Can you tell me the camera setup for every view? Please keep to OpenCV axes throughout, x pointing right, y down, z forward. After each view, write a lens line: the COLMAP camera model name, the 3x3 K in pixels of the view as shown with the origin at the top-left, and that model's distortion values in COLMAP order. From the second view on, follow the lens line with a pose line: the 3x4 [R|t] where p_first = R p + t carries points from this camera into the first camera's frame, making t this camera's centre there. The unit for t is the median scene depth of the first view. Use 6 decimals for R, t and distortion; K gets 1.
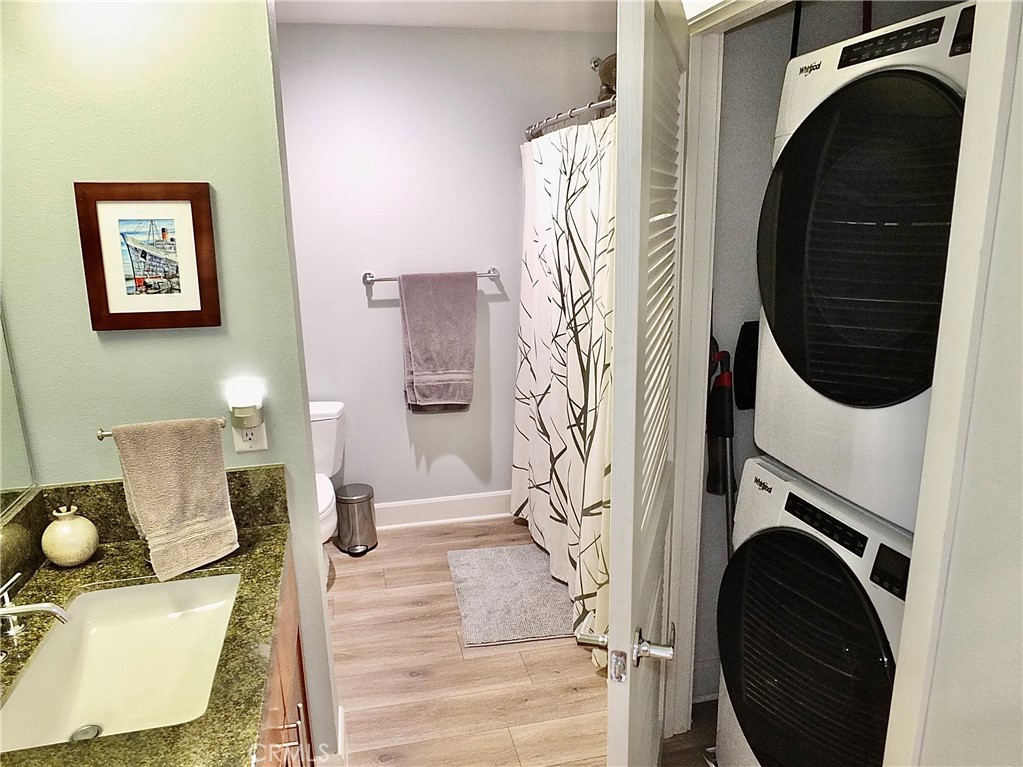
lens RADIAL K [[709.5, 0, 511.5], [0, 709.5, 383.5], [0, 0, 1]] dist [-0.018286, -0.006852]
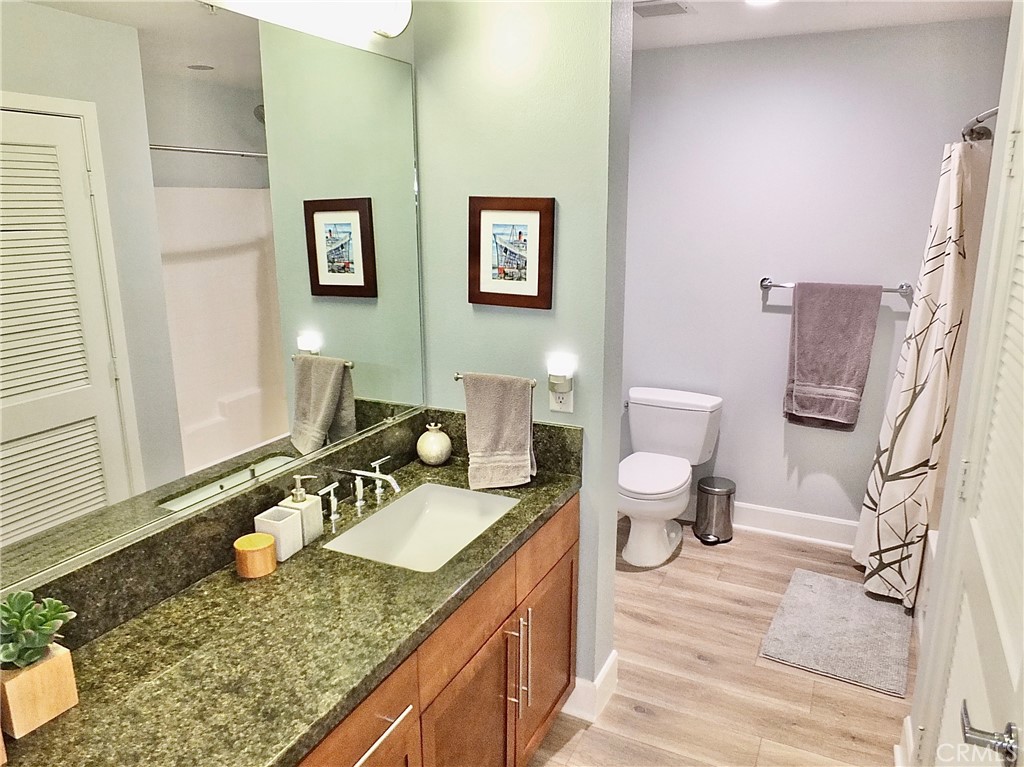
lens RADIAL K [[710.2, 0, 512.0], [0, 710.2, 383.5], [0, 0, 1]] dist [-0.018286, -0.006852]
pose [[0.780108, 0.166249, -0.603153, 0.324807], [-0.163733, 0.984700, 0.059648, -0.014729], [0.603841, 0.052224, 0.795392, -0.052705]]
